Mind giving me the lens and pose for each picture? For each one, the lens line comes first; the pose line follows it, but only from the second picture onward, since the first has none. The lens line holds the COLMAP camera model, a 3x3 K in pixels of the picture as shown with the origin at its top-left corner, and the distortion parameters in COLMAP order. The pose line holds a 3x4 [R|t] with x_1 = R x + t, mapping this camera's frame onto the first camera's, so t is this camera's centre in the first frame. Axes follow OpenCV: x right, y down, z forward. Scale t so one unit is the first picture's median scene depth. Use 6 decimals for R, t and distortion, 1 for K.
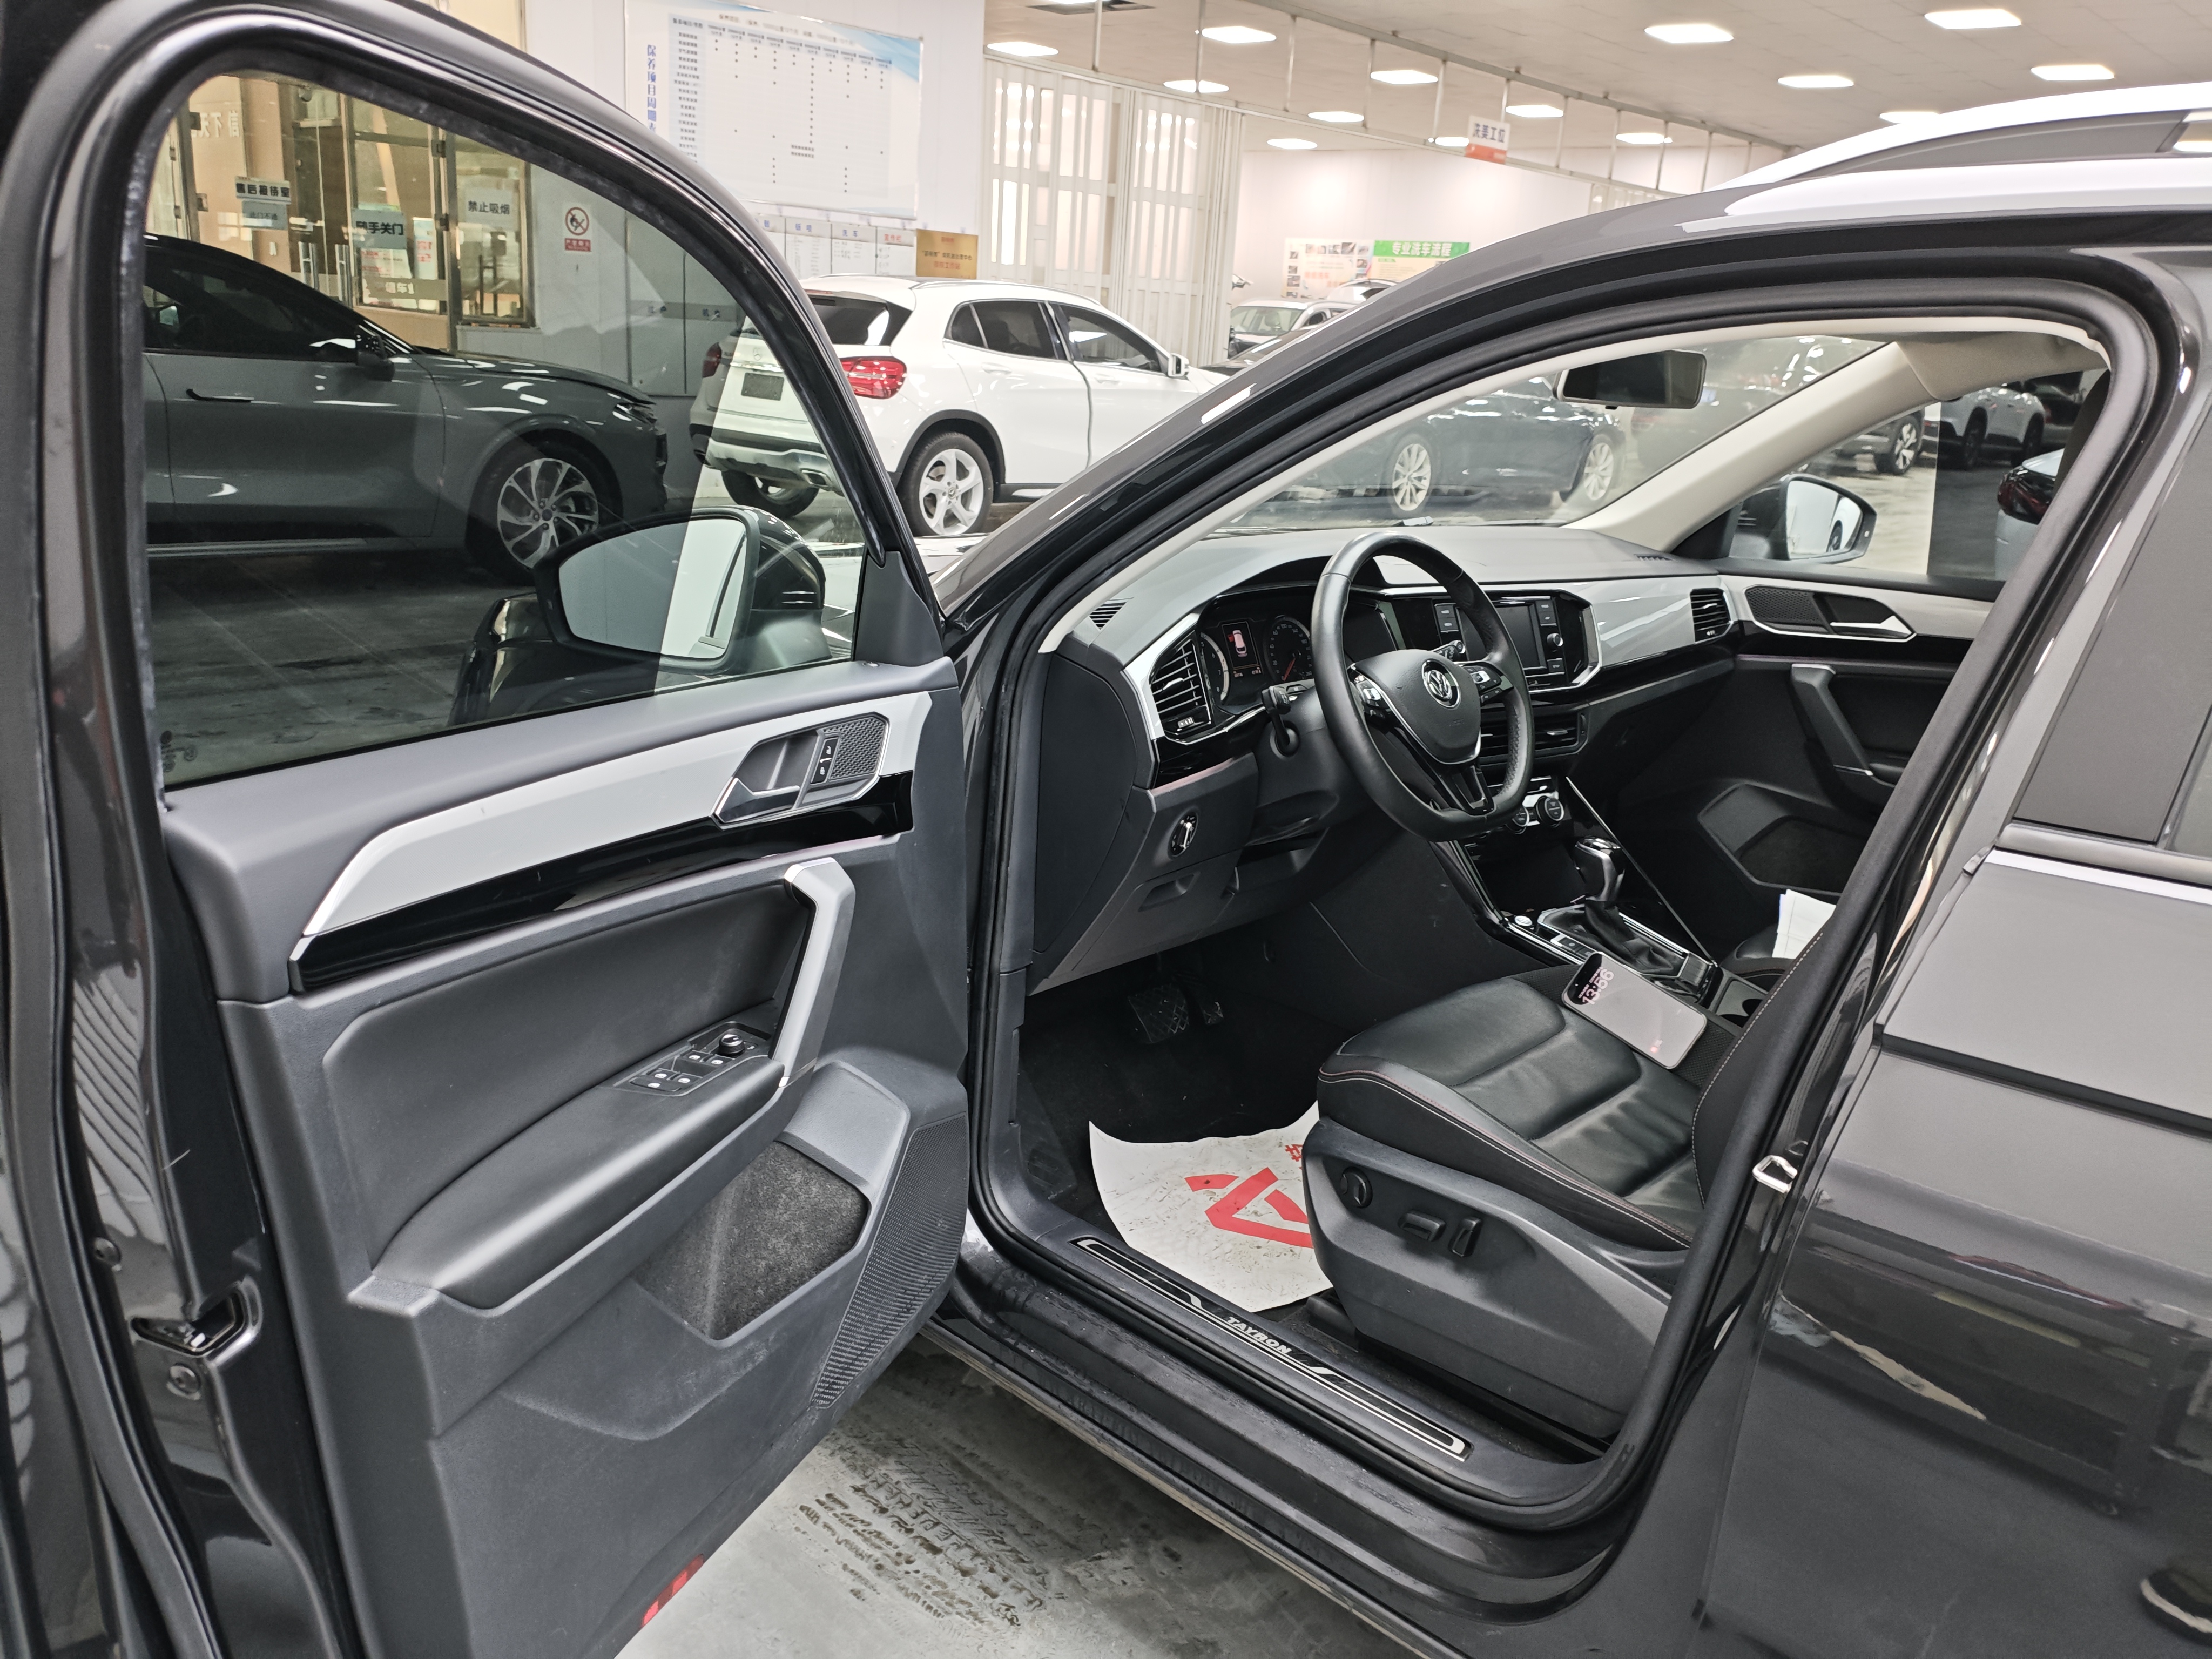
lens RADIAL K [[1736.1, 0, 1106.0], [0, 1736.1, 829.5], [0, 0, 1]] dist [0.050180, -0.107832]
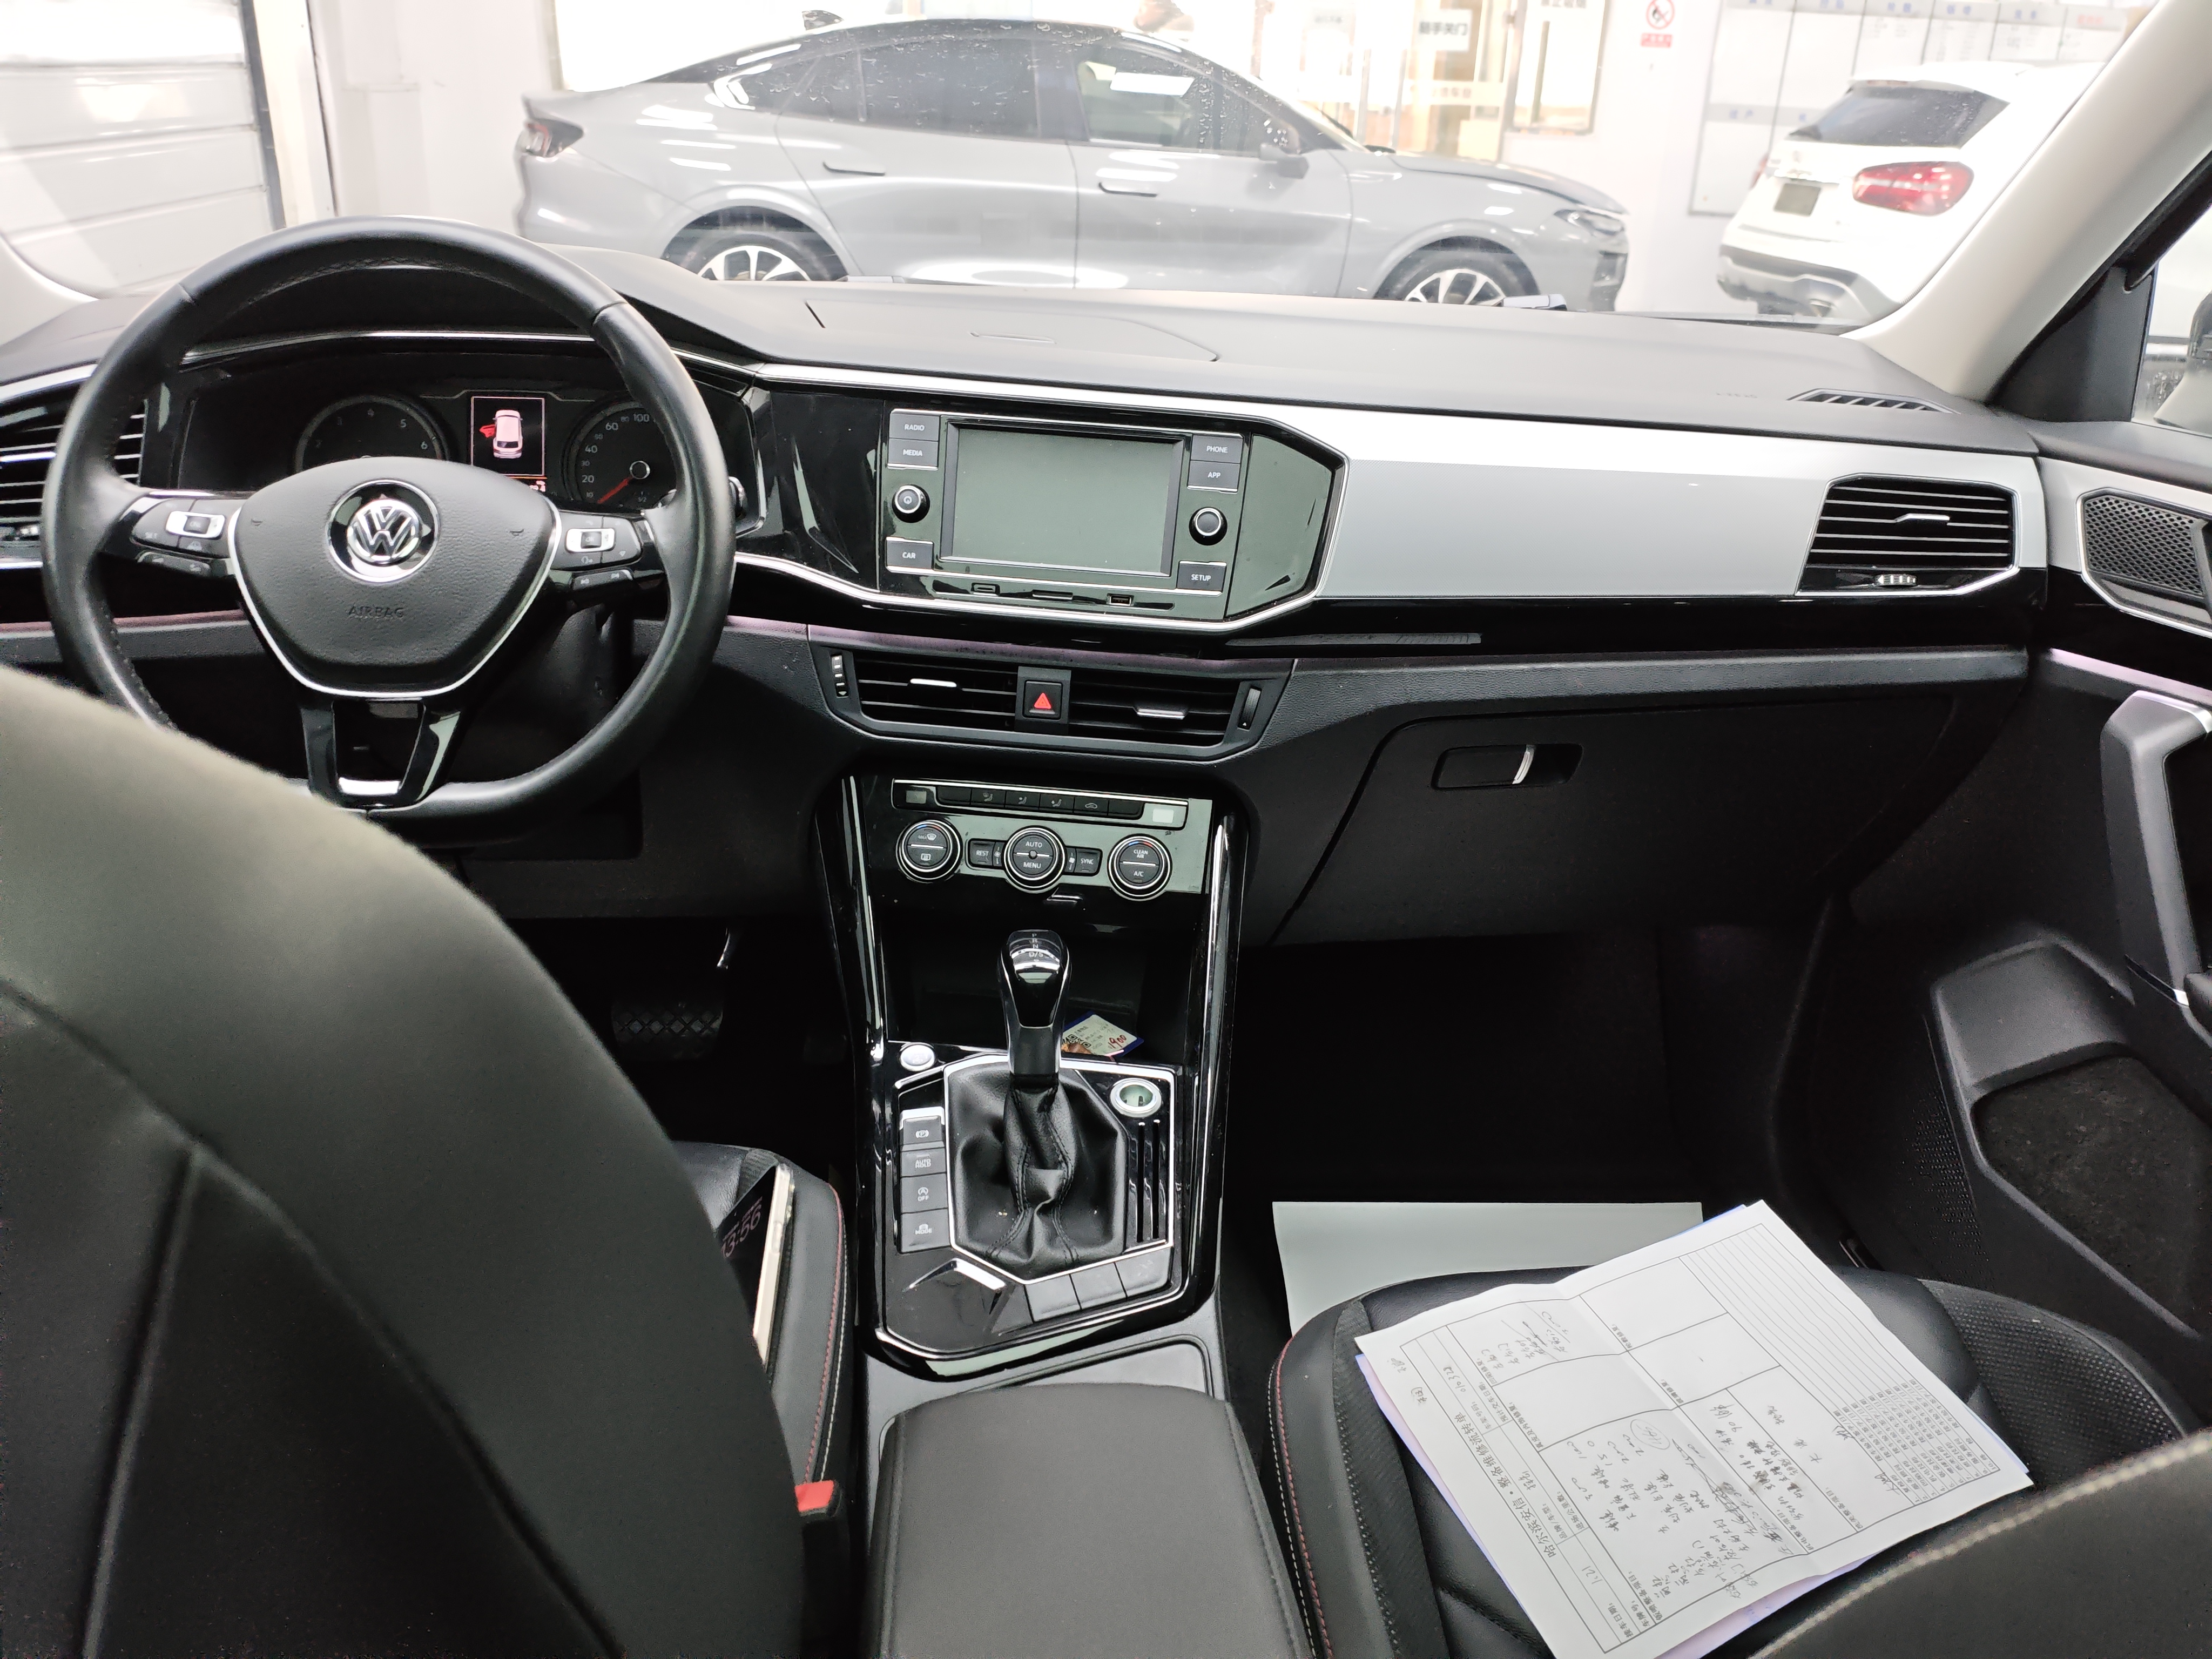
lens RADIAL K [[1697.3, 0, 1124.0], [0, 1697.3, 817.3], [0, 0, 1]] dist [0.065485, -0.130296]
pose [[0.752723, 0.230878, -0.616525, 0.125464], [-0.180839, 0.972977, 0.143575, -0.021696], [0.633013, 0.003420, 0.774134, 0.143409]]
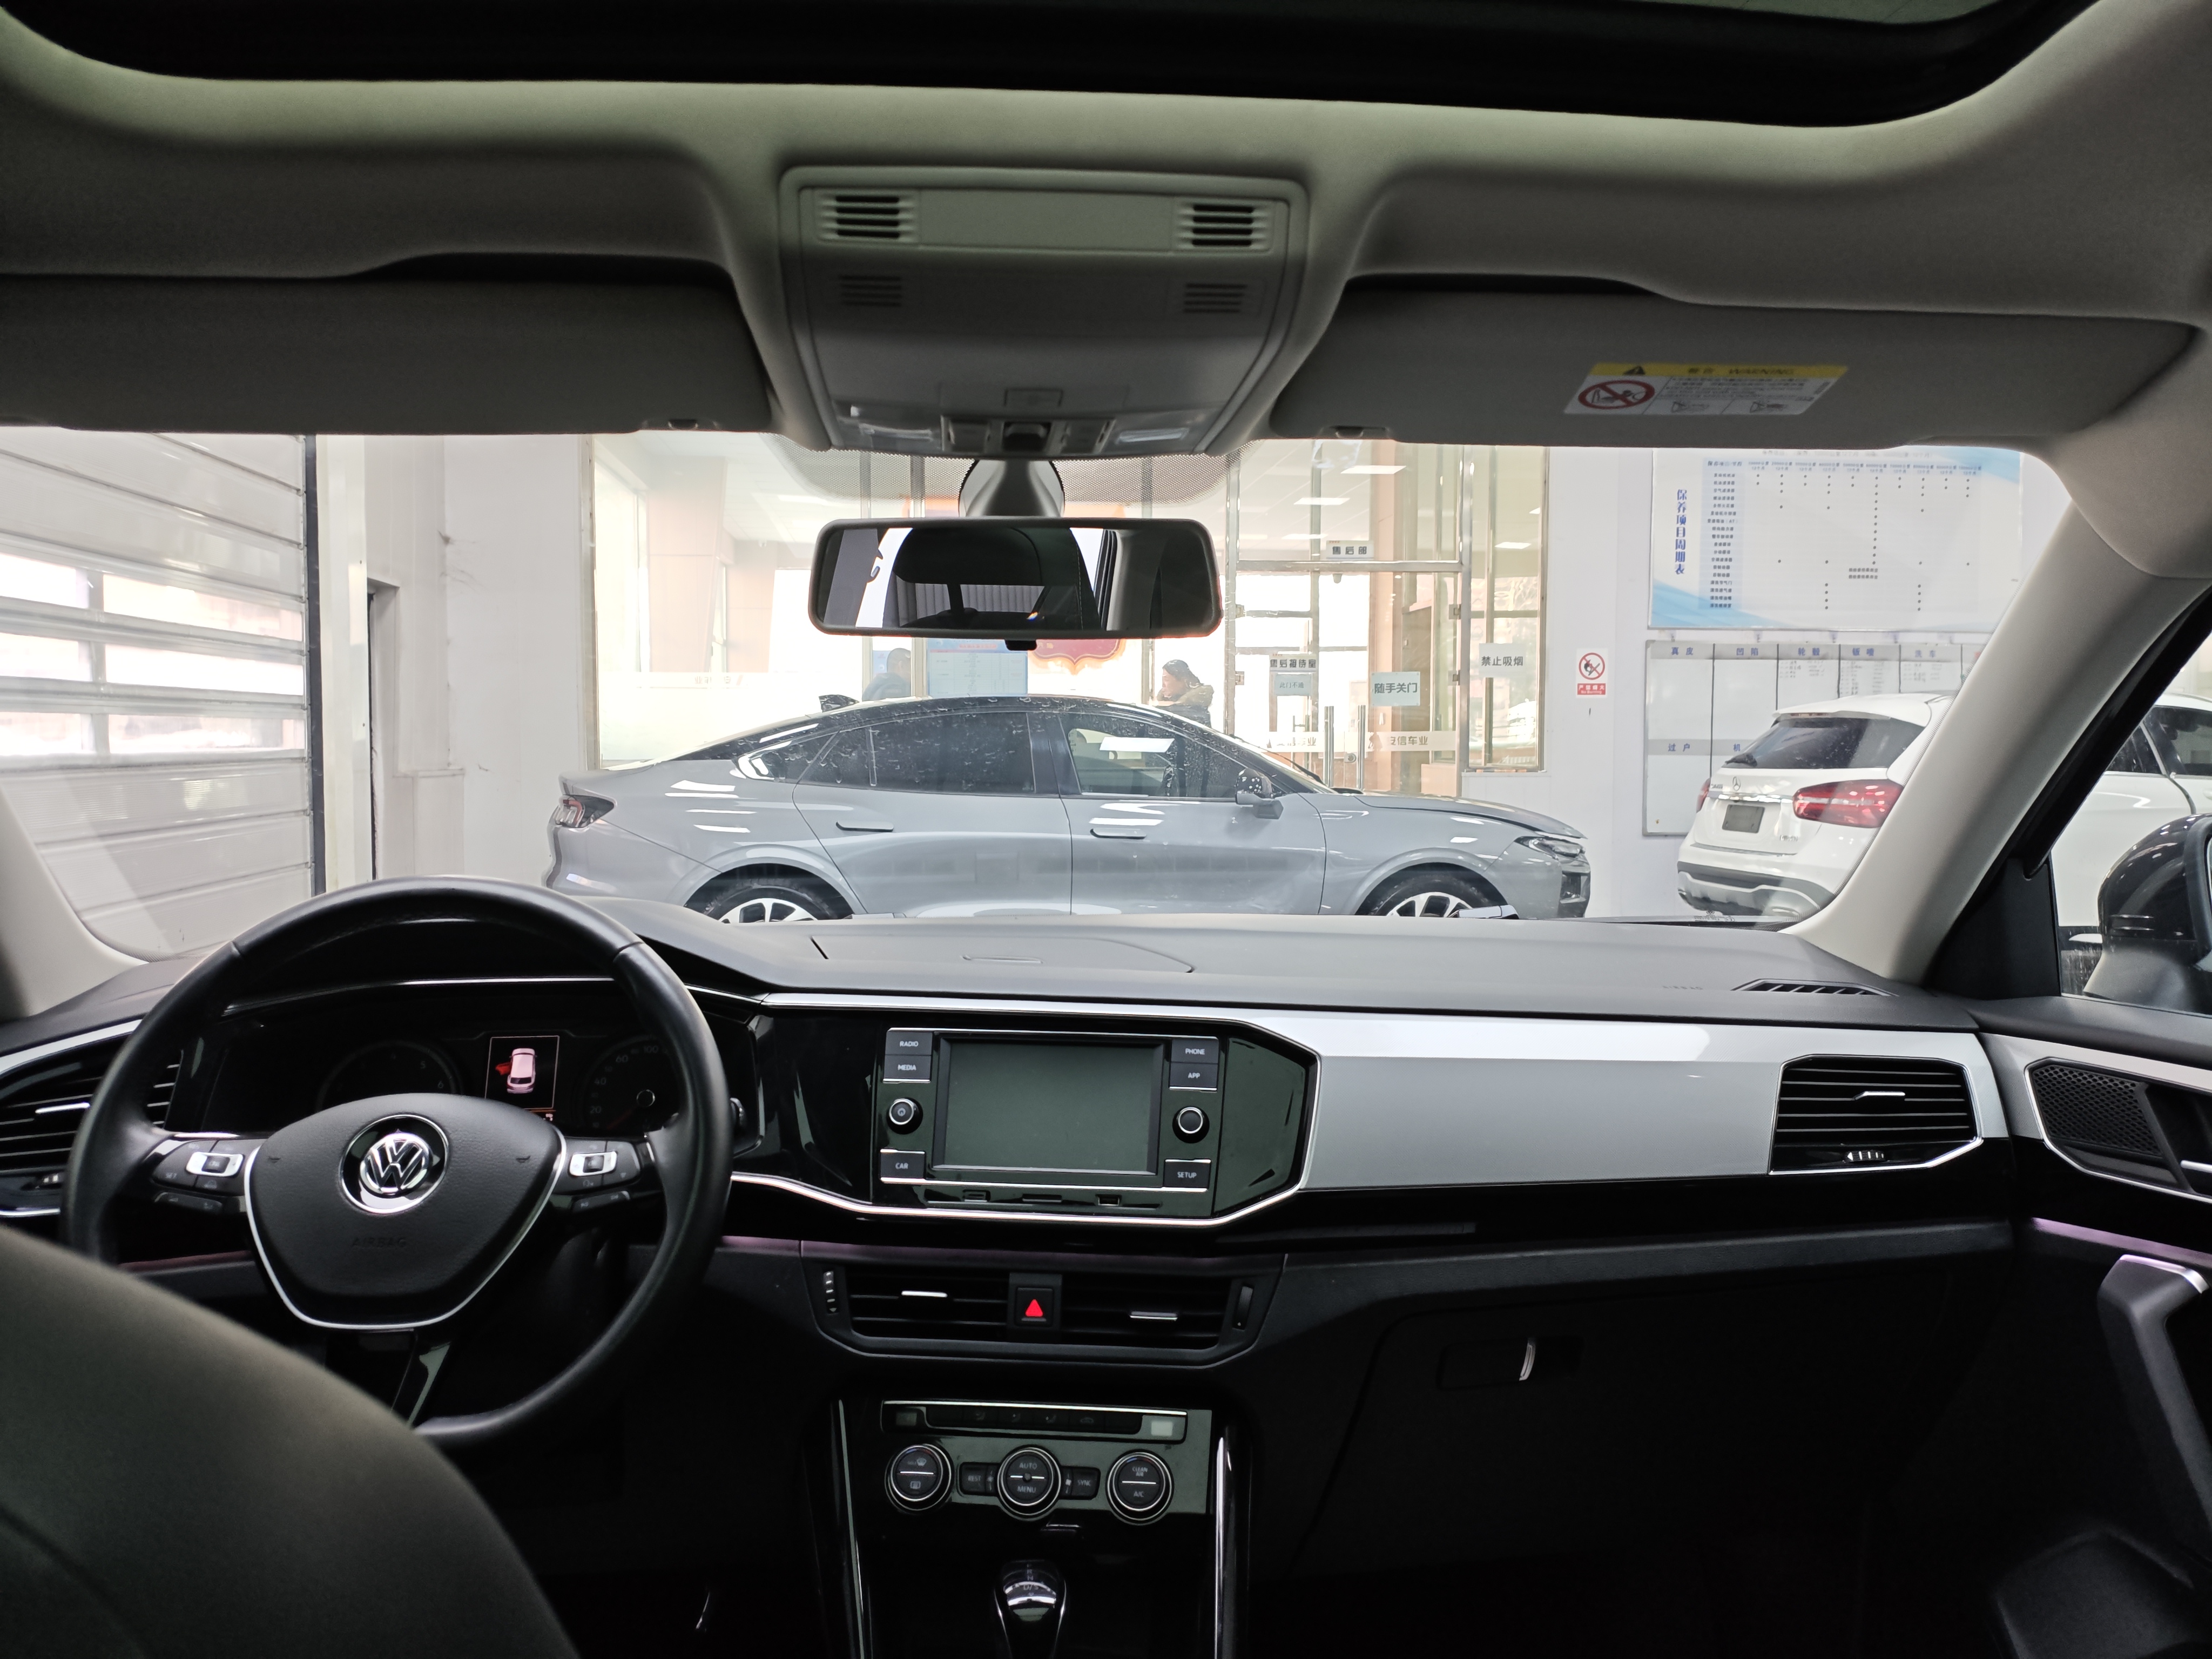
lens RADIAL K [[1696.2, 0, 1112.1], [0, 1696.2, 833.6], [0, 0, 1]] dist [0.085851, -0.156392]
pose [[0.750203, -0.027240, -0.660647, 0.130468], [-0.142580, 0.968980, -0.201861, -0.020094], [0.645652, 0.245632, 0.723048, 0.140696]]
